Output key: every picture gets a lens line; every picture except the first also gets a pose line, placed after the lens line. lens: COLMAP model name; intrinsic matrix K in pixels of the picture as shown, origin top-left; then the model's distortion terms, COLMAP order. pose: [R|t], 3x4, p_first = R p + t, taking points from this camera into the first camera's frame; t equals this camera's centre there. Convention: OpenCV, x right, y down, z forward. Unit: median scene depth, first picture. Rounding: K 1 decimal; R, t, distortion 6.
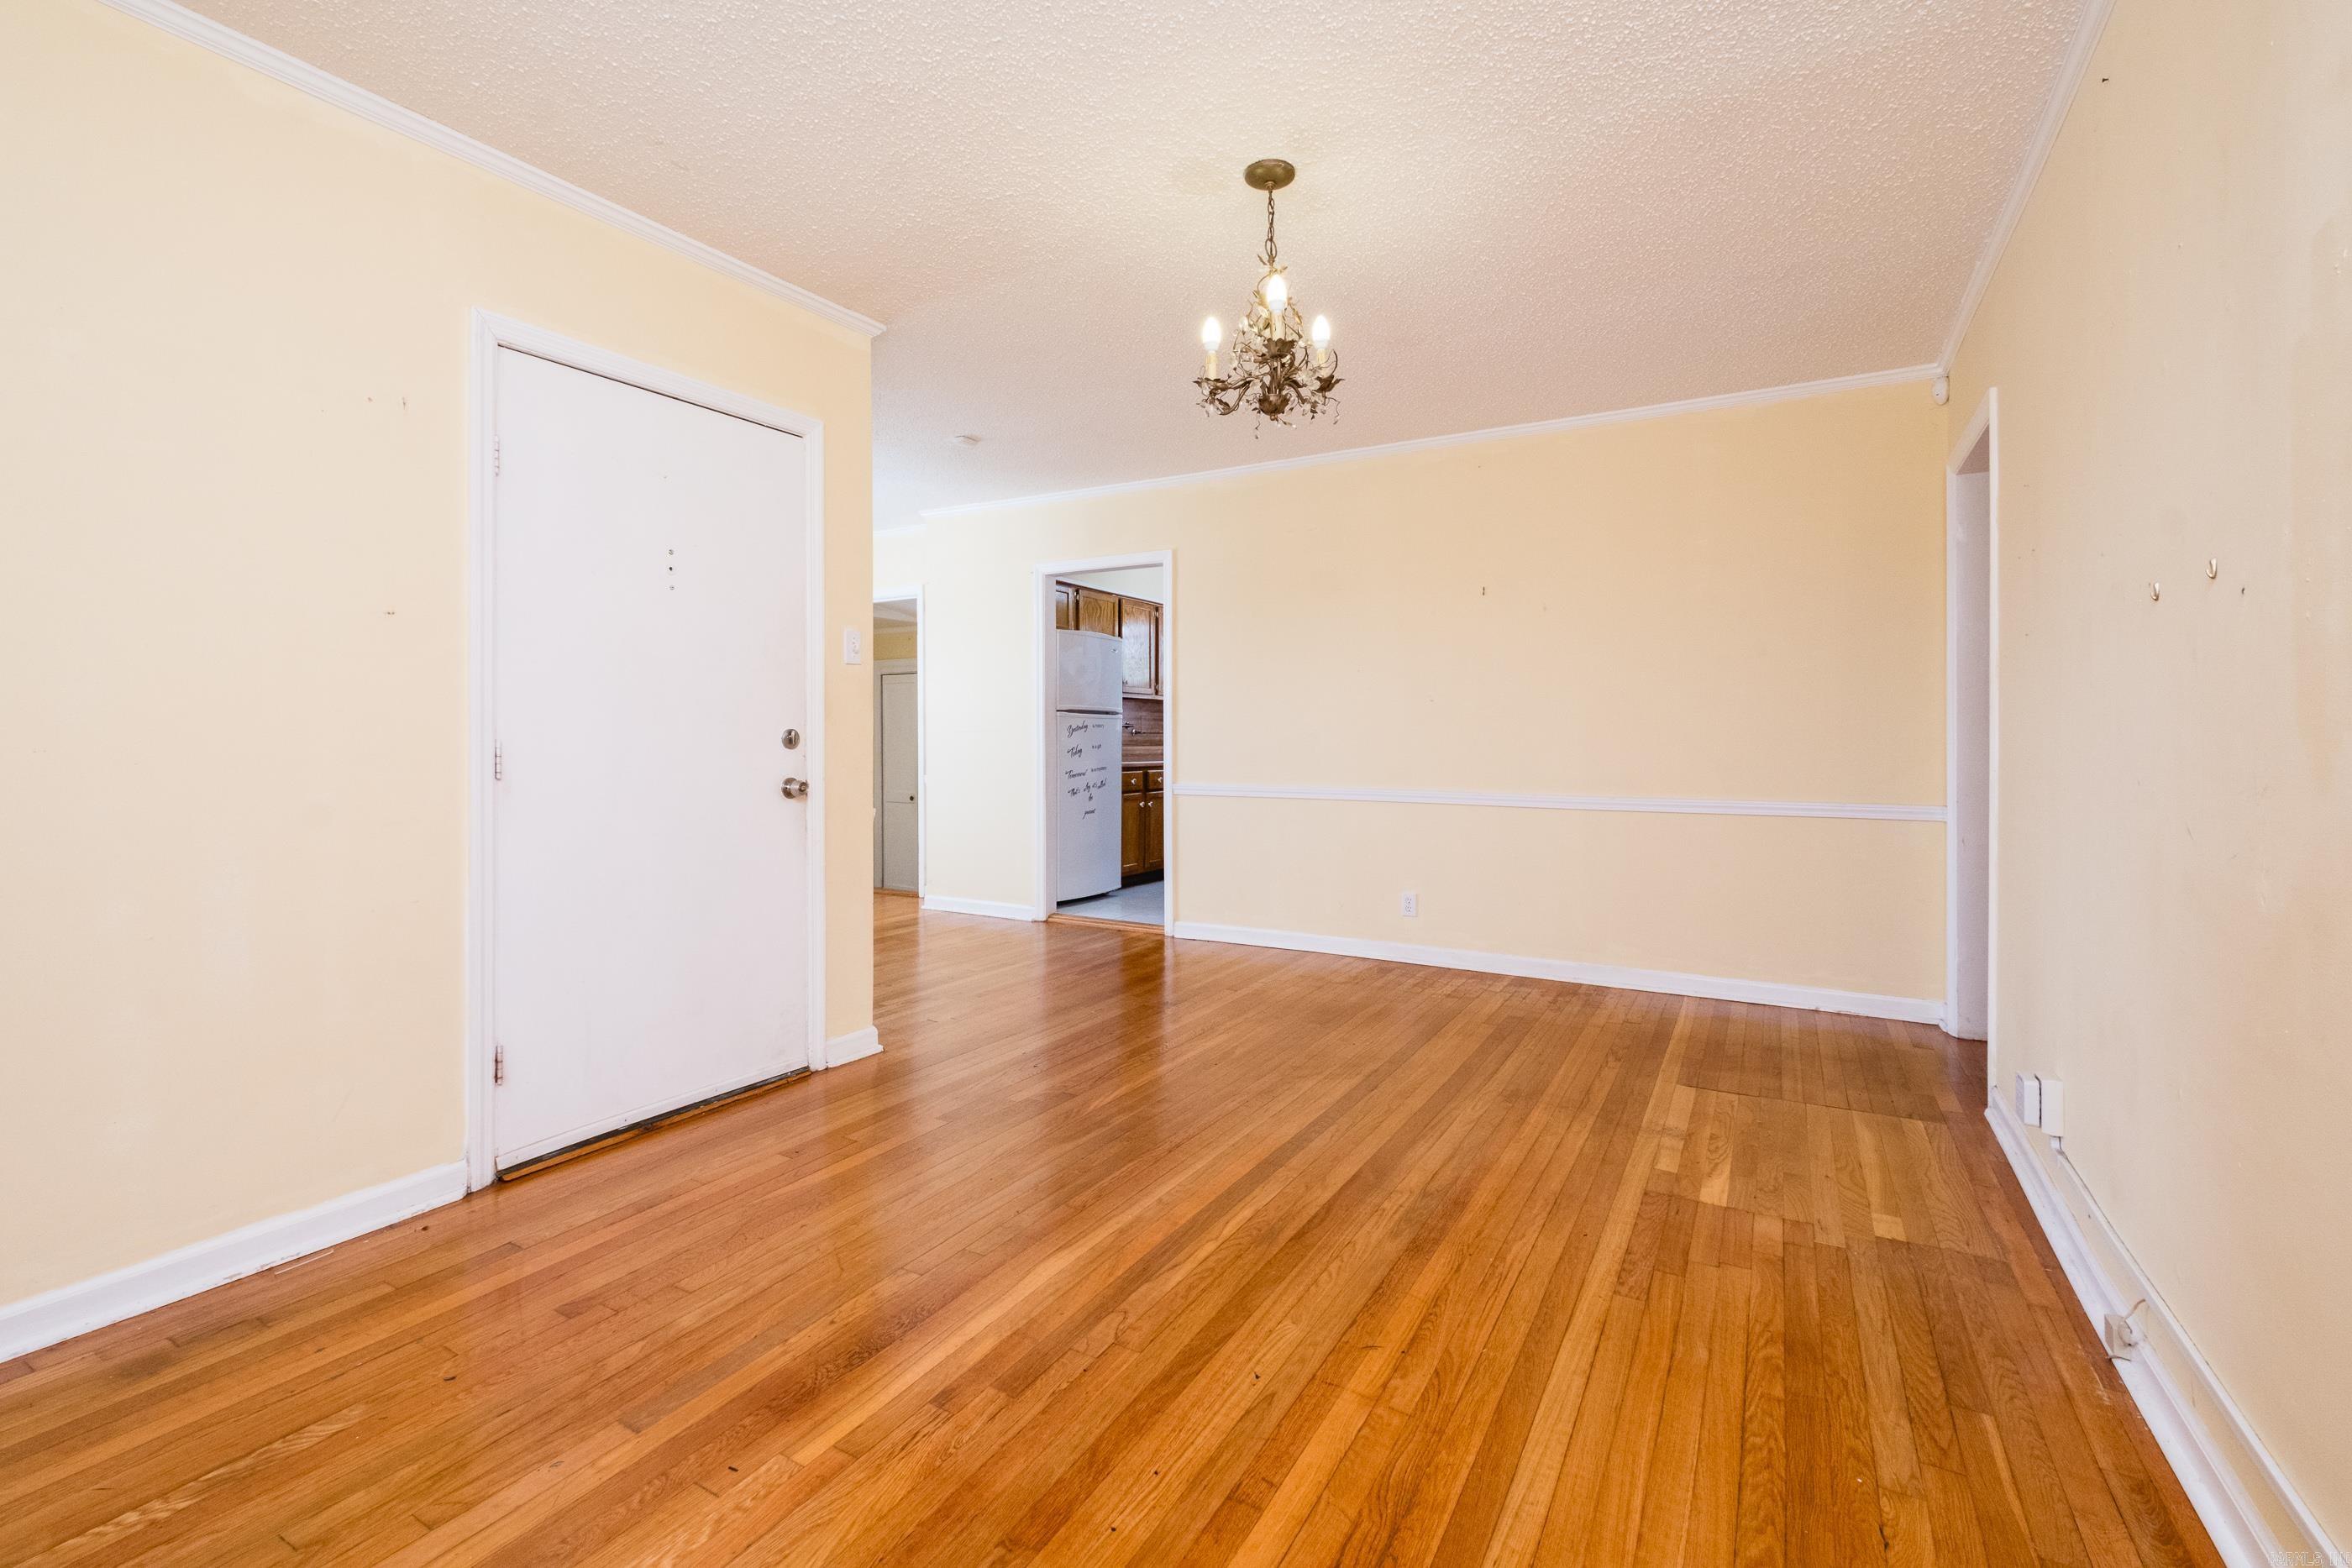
lens RADIAL K [[1041.9, 0, 1177.5], [0, 1041.9, 742.1], [0, 0, 1]] dist [0.003661, -0.000313]
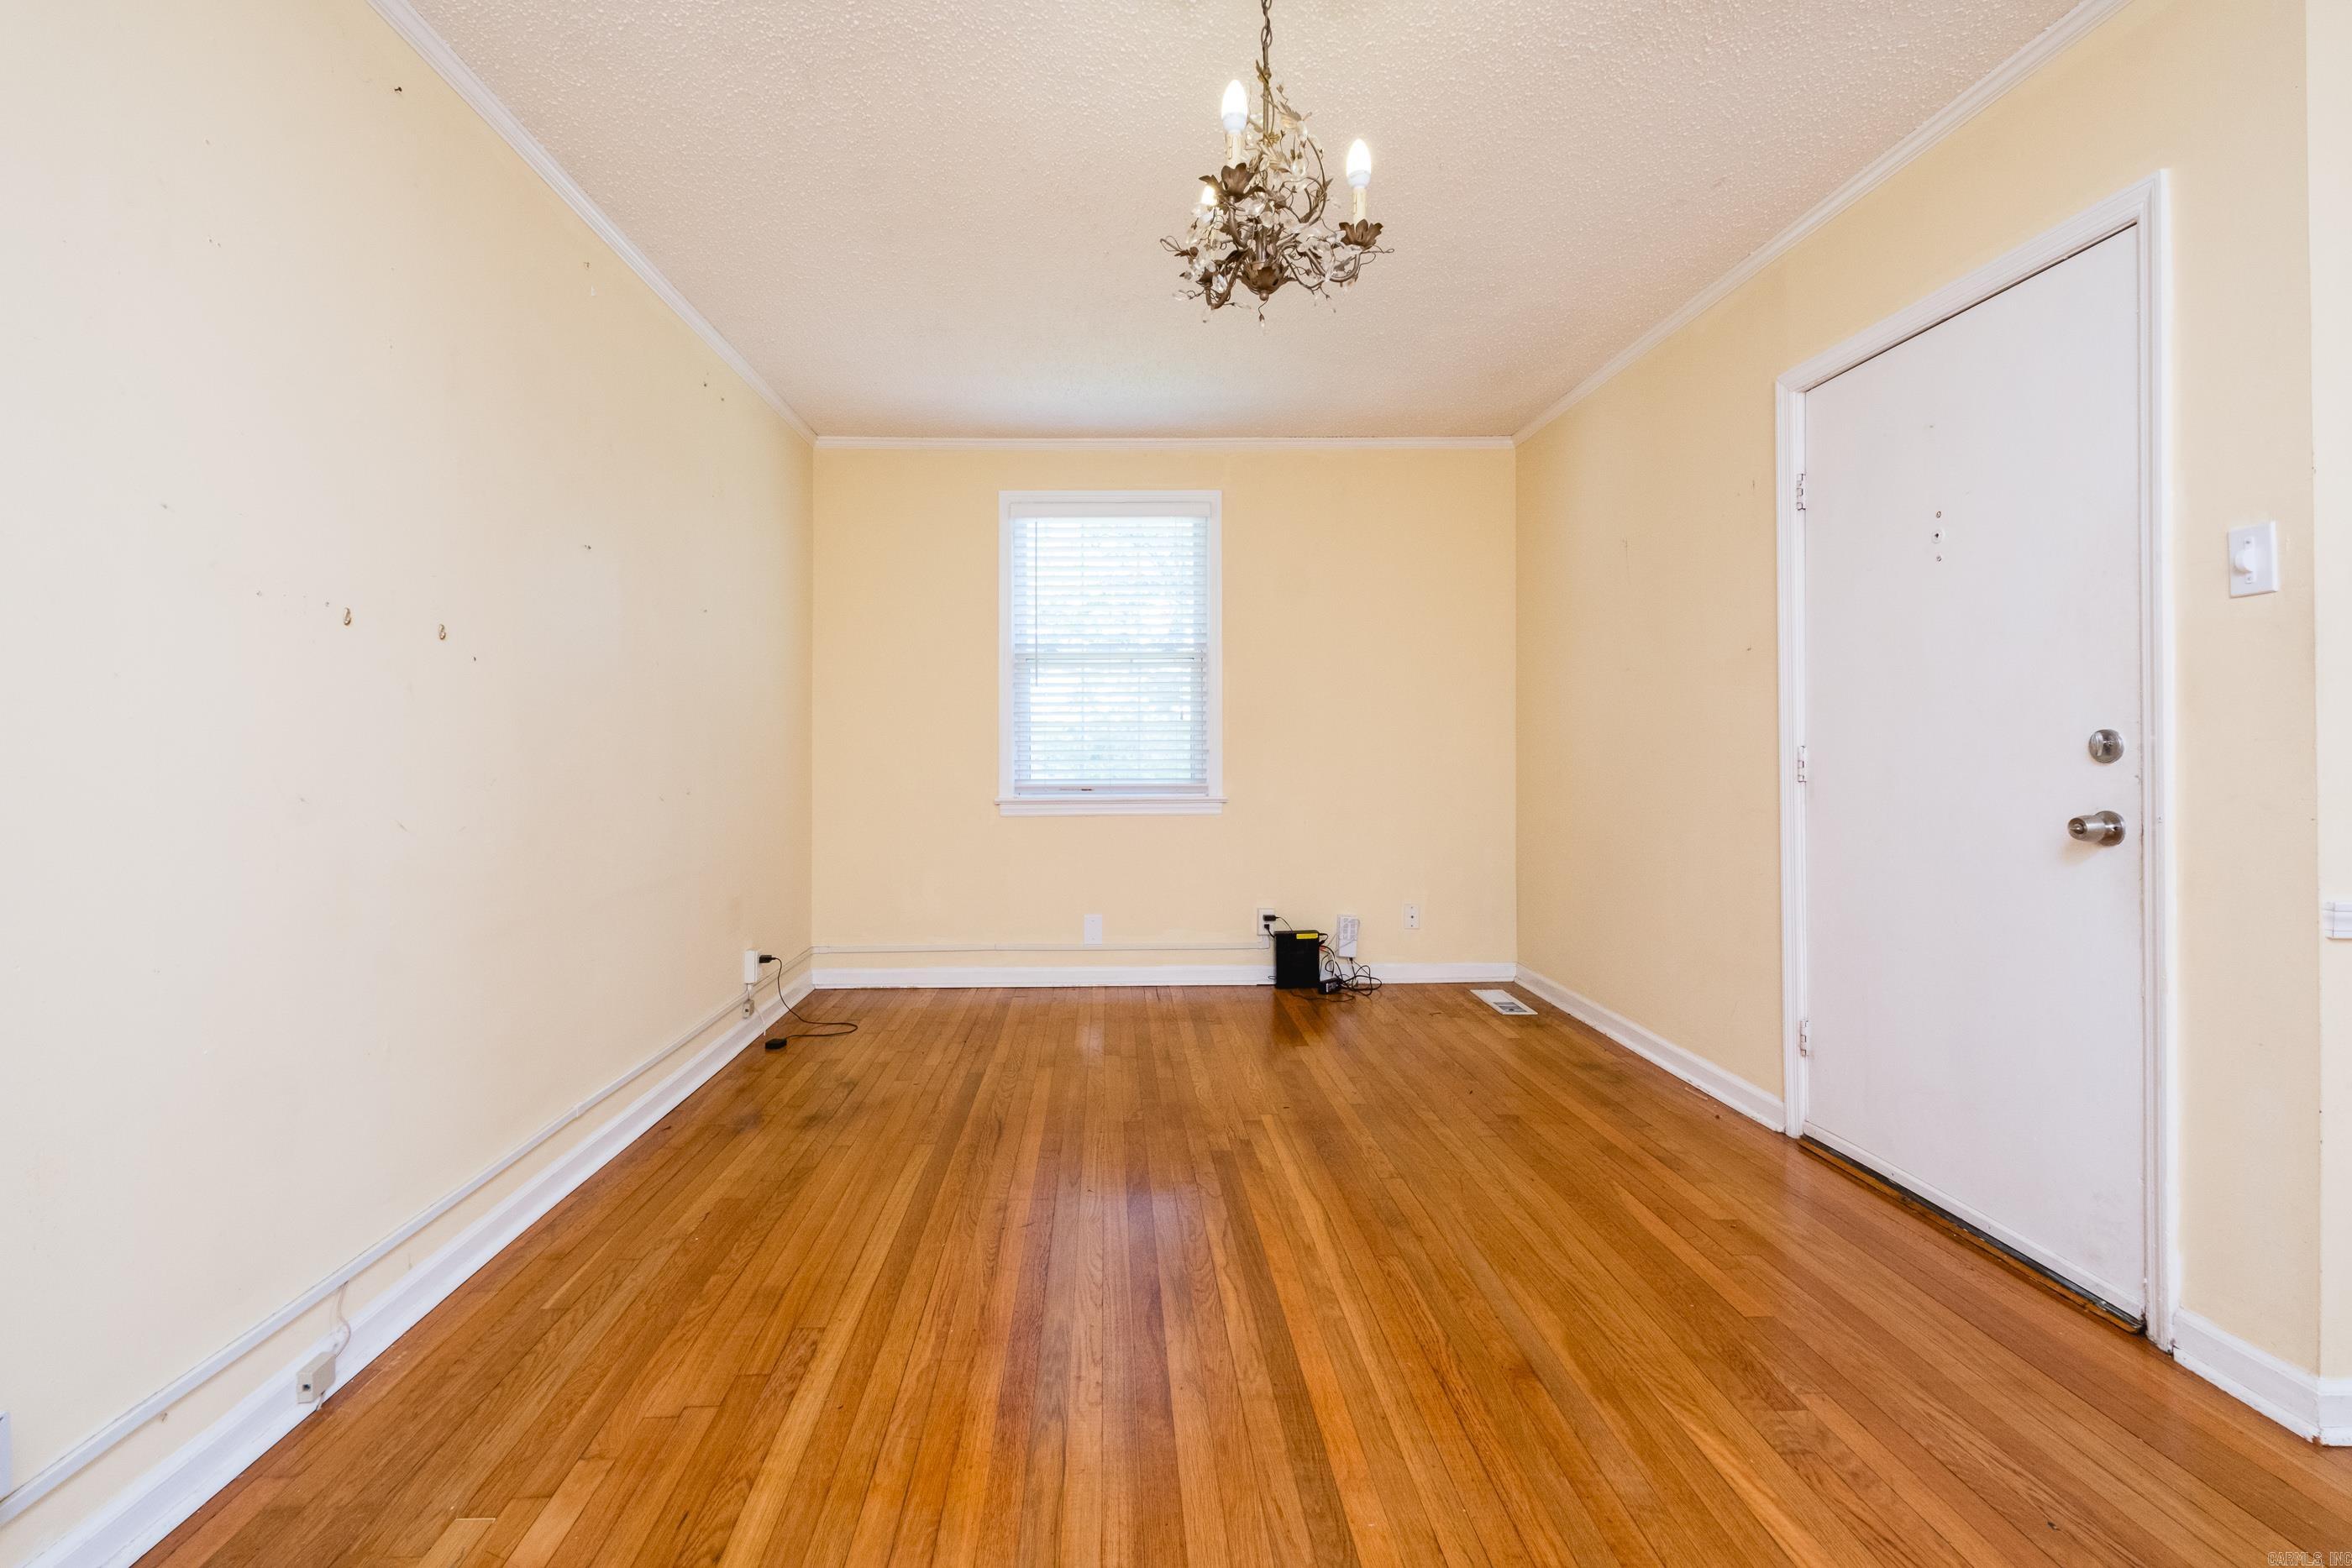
lens RADIAL K [[1027.4, 0, 1121.6], [0, 1027.4, 739.8], [0, 0, 1]] dist [0.002090, -0.000897]
pose [[-0.856658, 0.001460, -0.515882, 0.532736], [0.002433, 0.999996, -0.001211, -0.009816], [0.515878, -0.002293, -0.856659, 1.548659]]
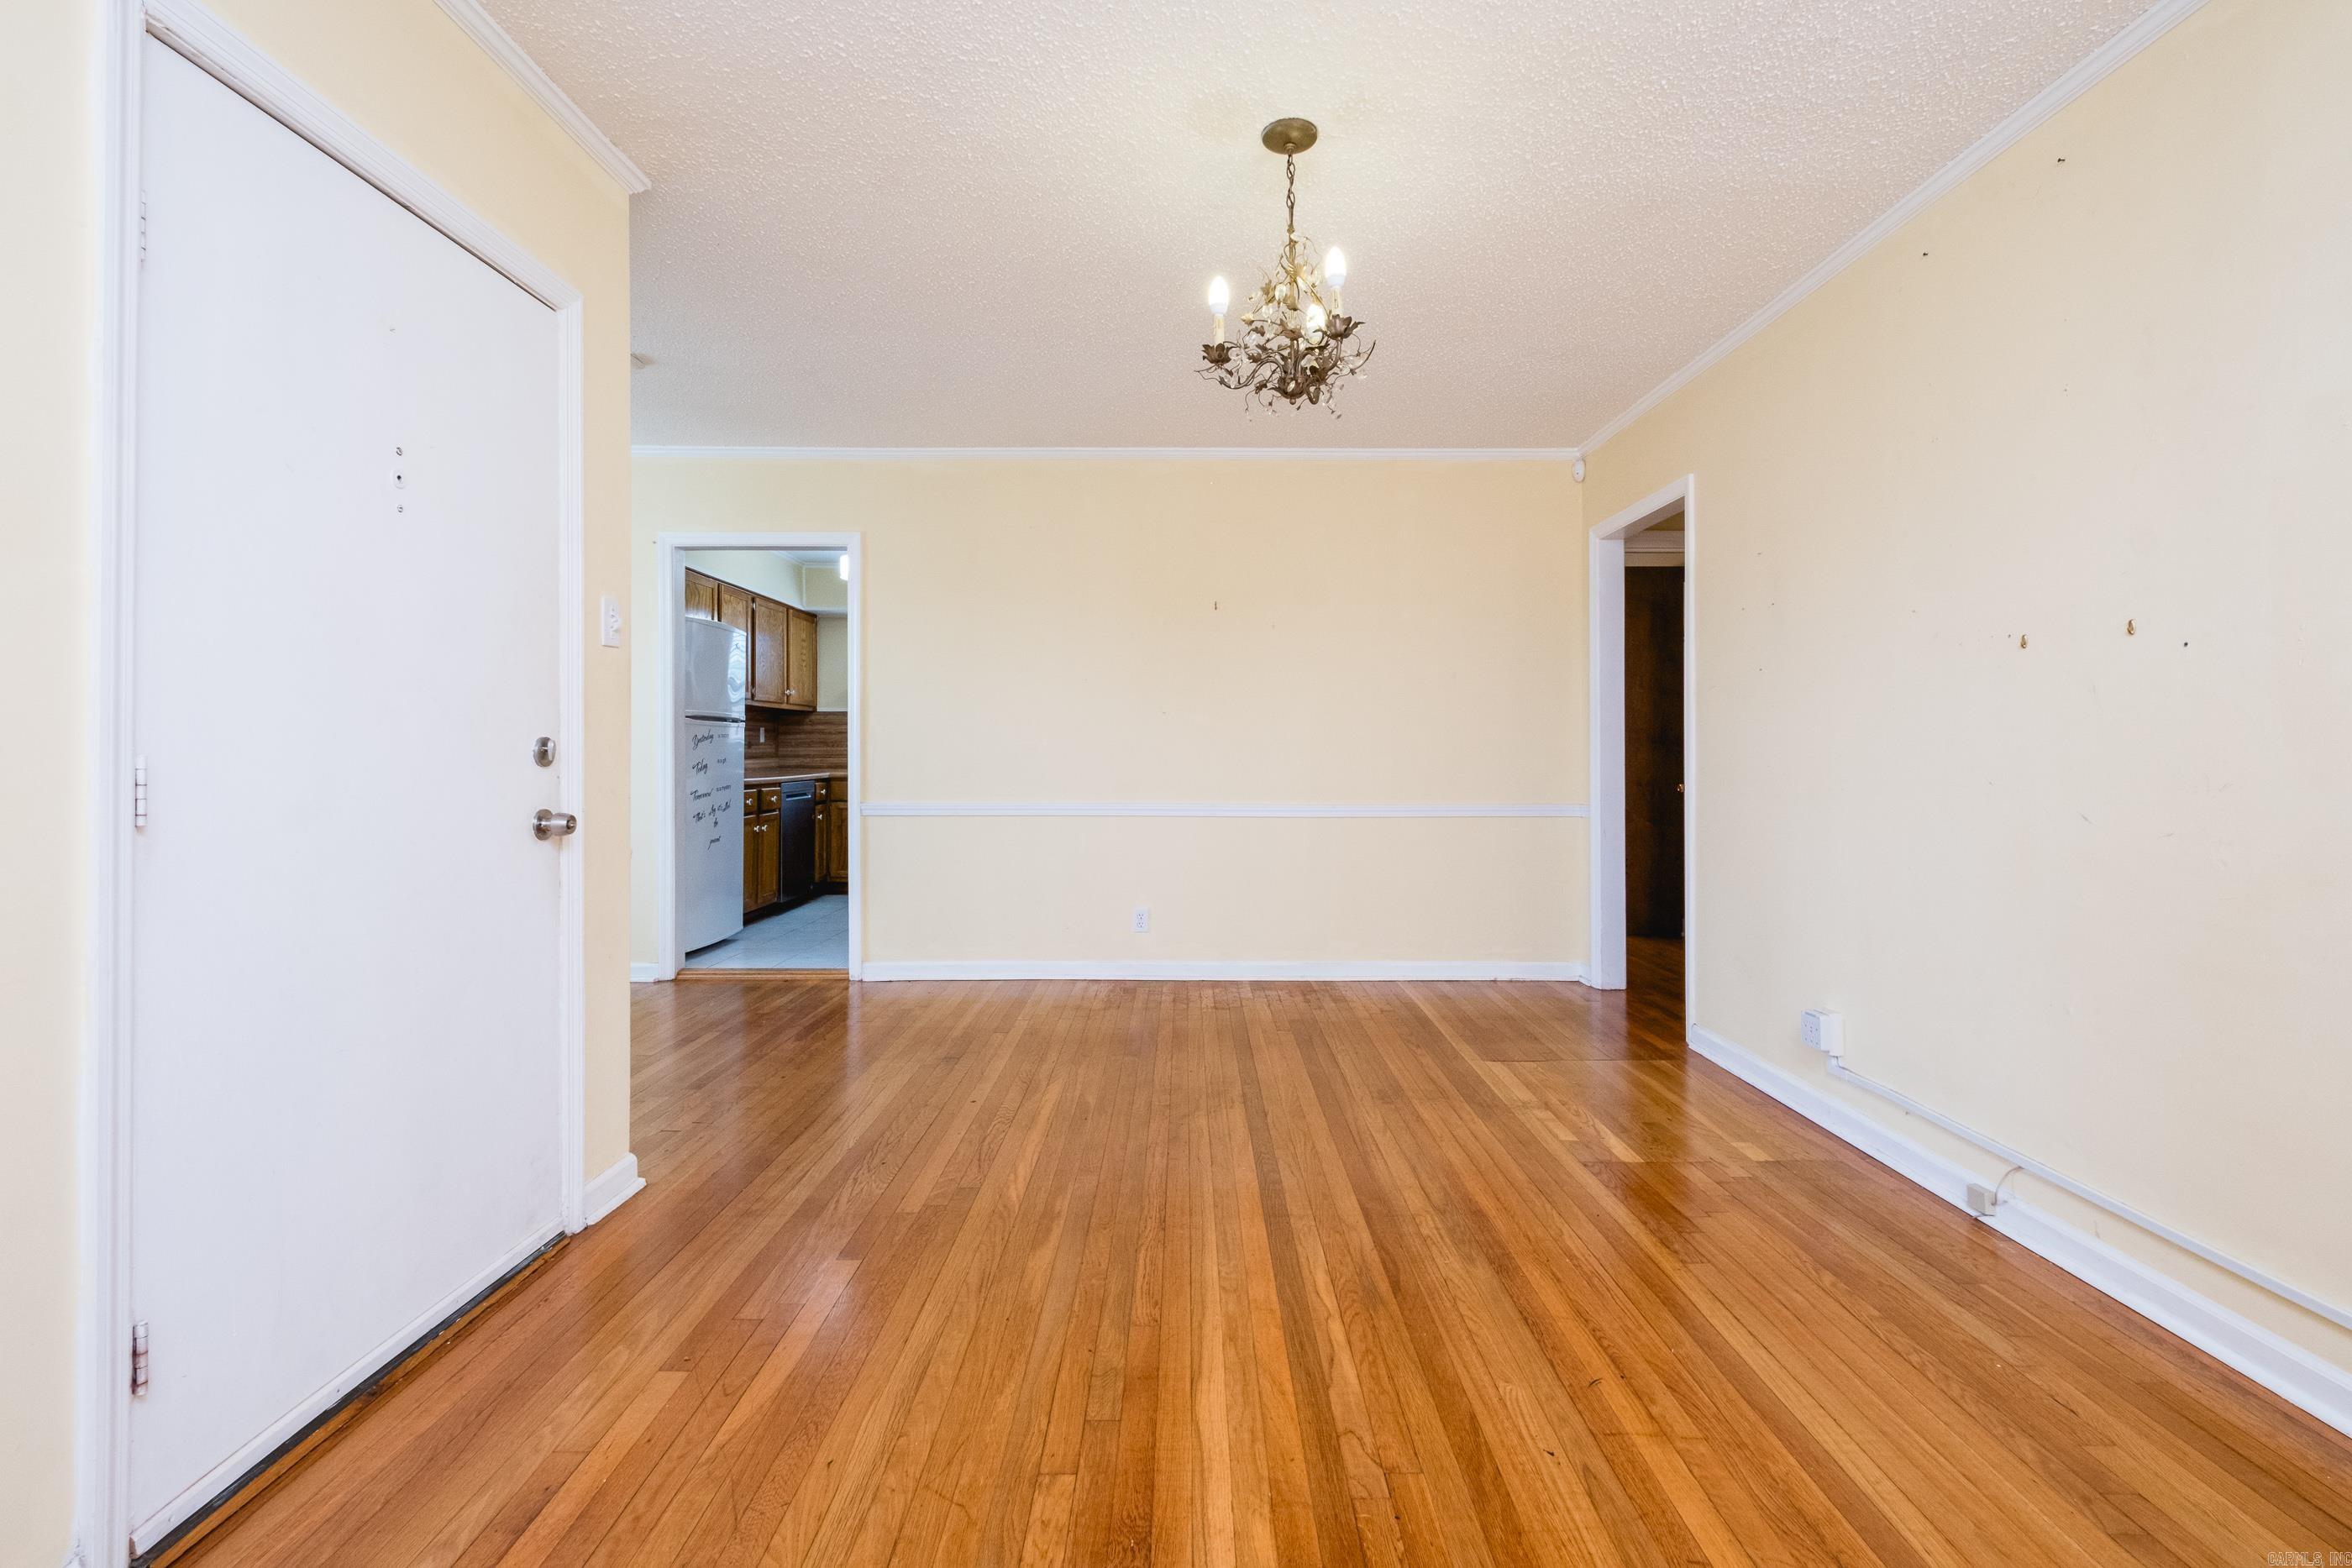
lens RADIAL K [[1037.8, 0, 1193.4], [0, 1037.8, 748.7], [0, 0, 1]] dist [0.011937, -0.008964]
pose [[0.860253, -0.000166, 0.509868, -0.450845], [0.002799, 0.999986, -0.004397, -0.001406], [-0.509861, 0.005210, 0.860241, 0.259130]]
